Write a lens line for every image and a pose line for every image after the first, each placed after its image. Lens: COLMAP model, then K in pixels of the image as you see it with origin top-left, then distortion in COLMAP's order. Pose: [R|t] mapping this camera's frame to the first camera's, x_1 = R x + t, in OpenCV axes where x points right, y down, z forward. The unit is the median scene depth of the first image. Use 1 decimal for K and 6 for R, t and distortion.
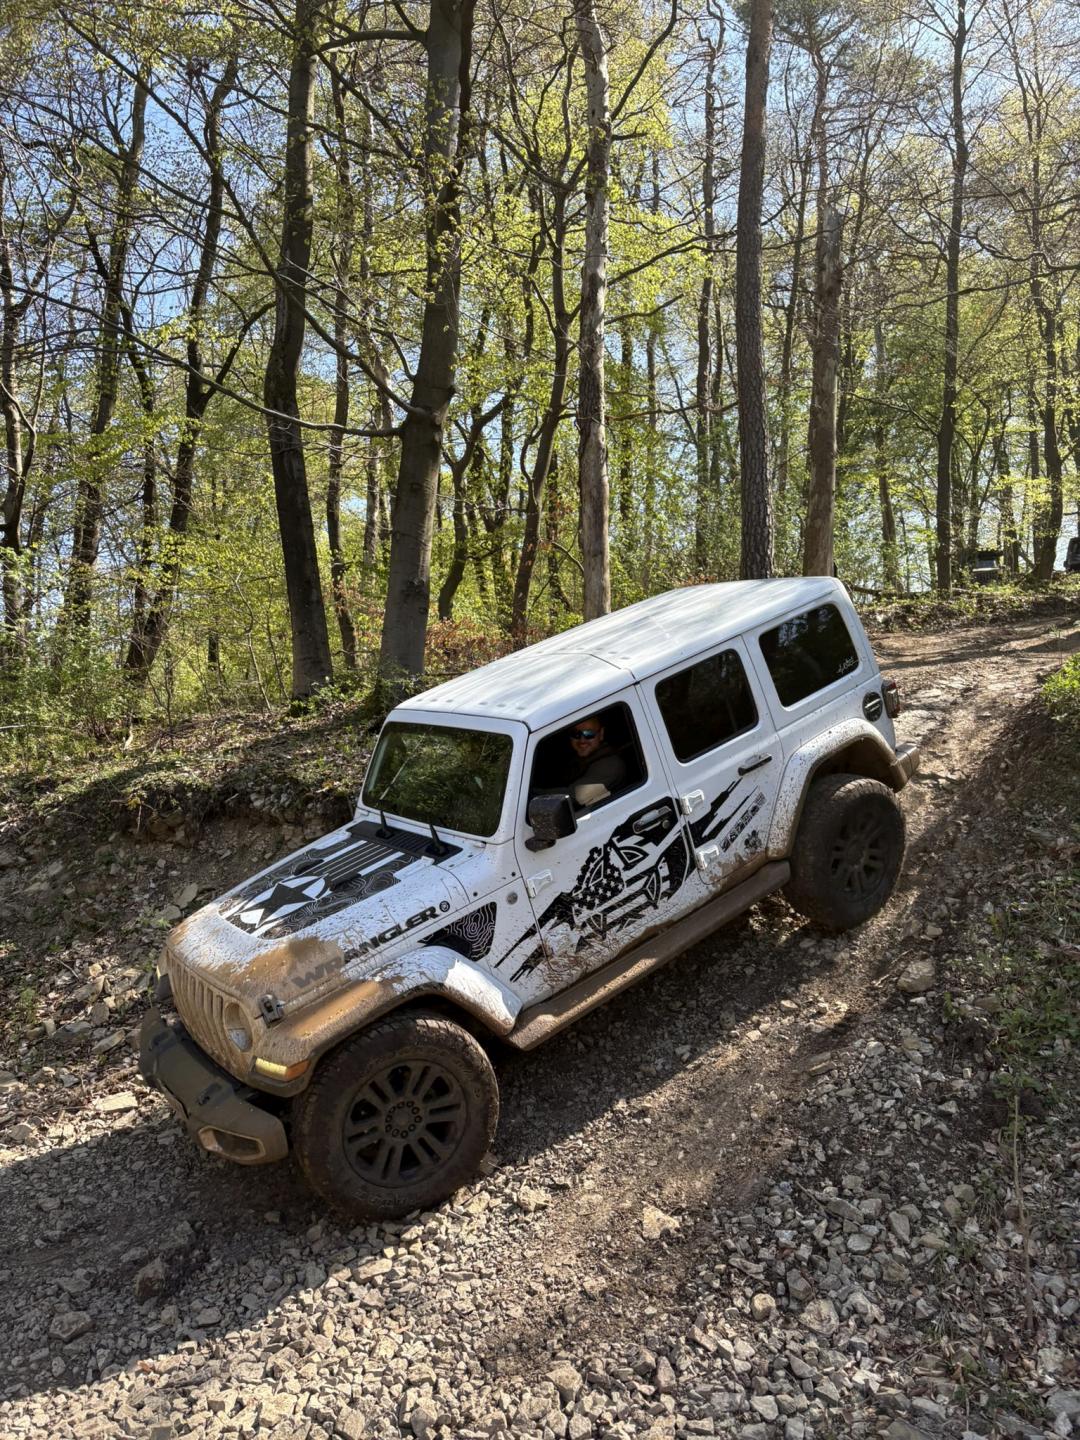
lens RADIAL K [[1068.1, 0, 534.0], [0, 1068.1, 726.9], [0, 0, 1]] dist [0.064489, -0.073050]
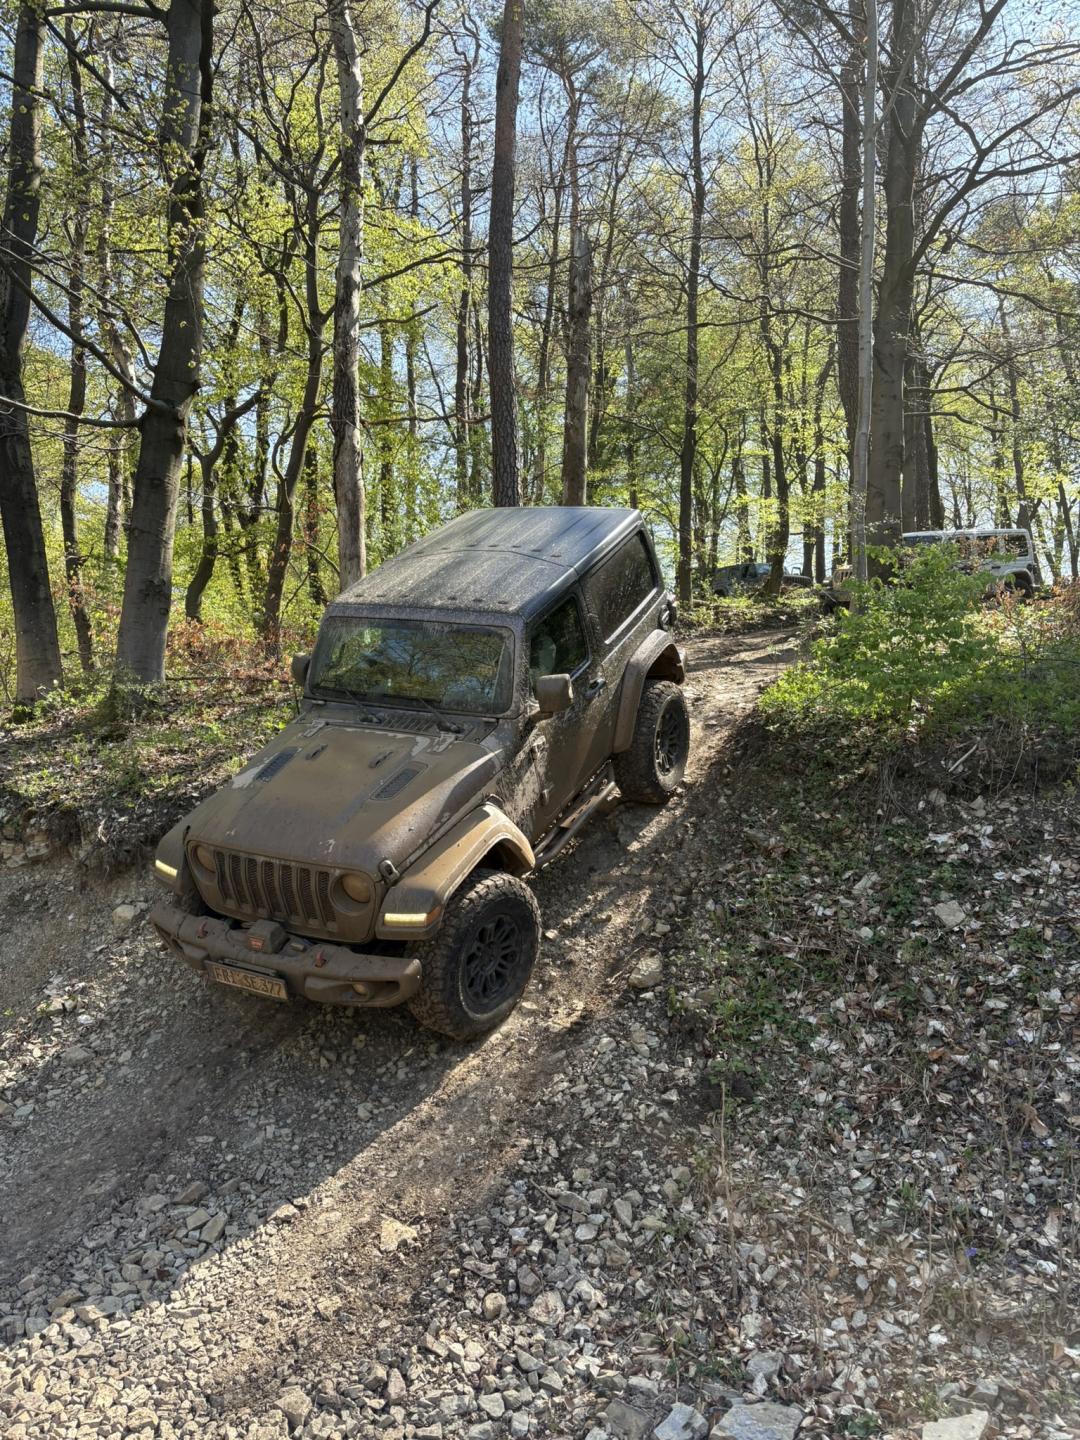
lens RADIAL K [[1070.5, 0, 537.9], [0, 1070.5, 722.0], [0, 0, 1]] dist [0.056121, -0.059575]
pose [[0.975504, -0.000206, 0.219981, 0.019499], [0.001472, 0.999983, -0.005595, -0.011090], [-0.219976, 0.005782, 0.975488, -0.013716]]
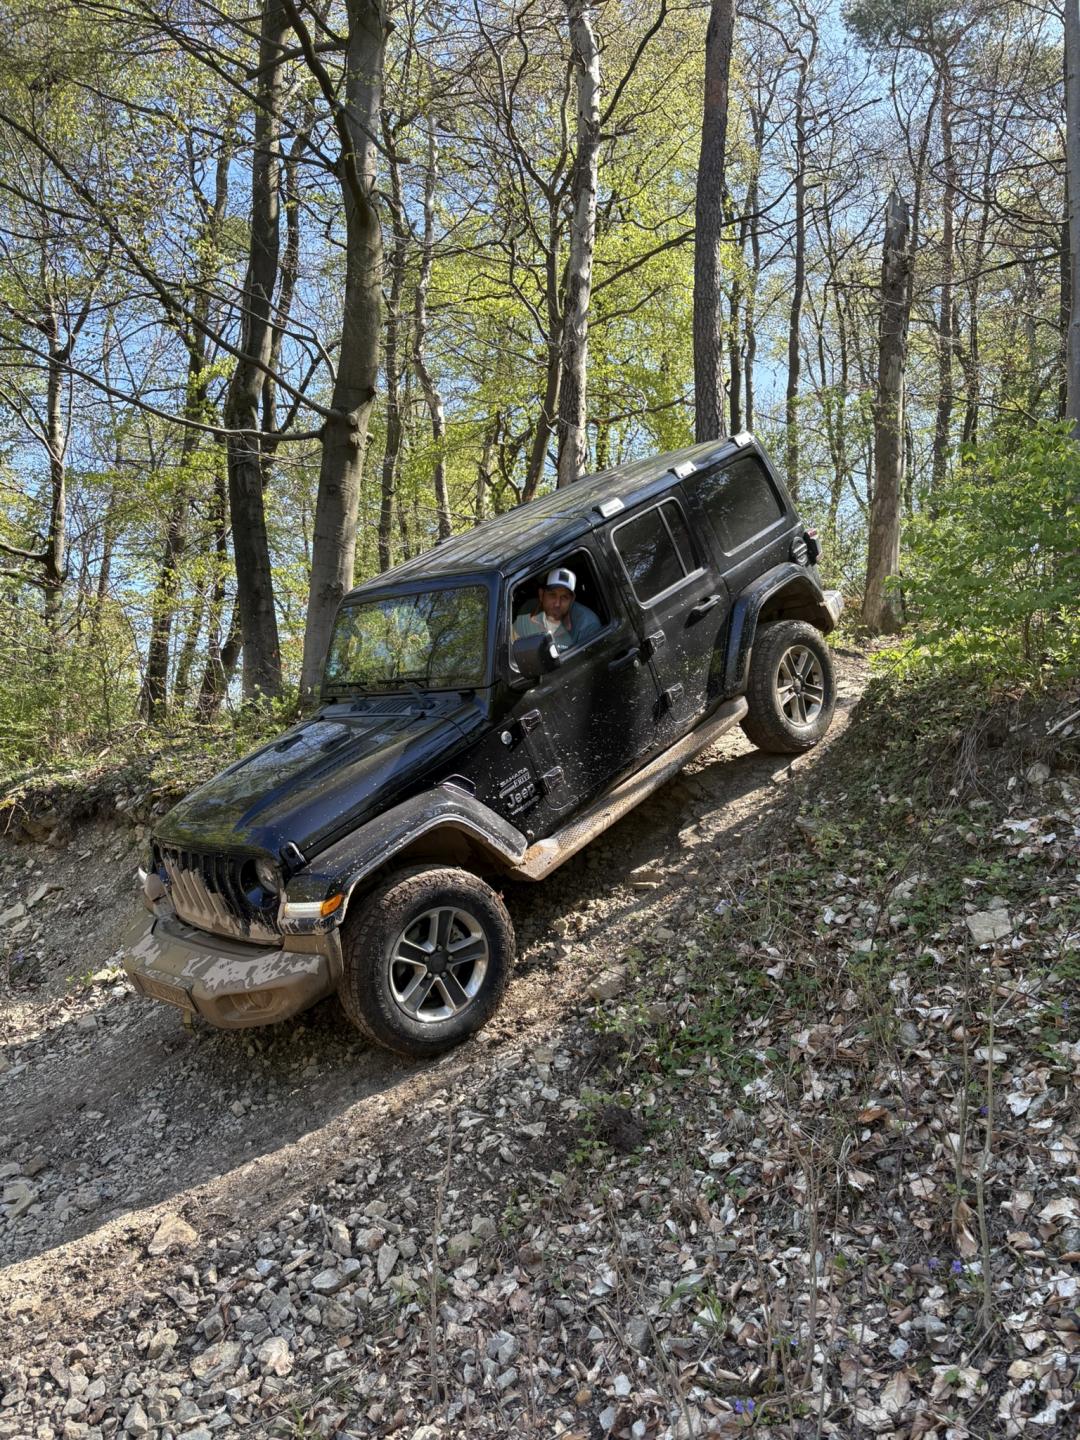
lens RADIAL K [[1070.5, 0, 537.9], [0, 1070.5, 722.0], [0, 0, 1]] dist [0.056121, -0.059575]
pose [[0.984658, -0.008332, -0.174296, 0.497716], [0.000227, 0.998920, -0.046471, 0.070529], [0.174495, 0.045719, 0.983596, 0.152675]]
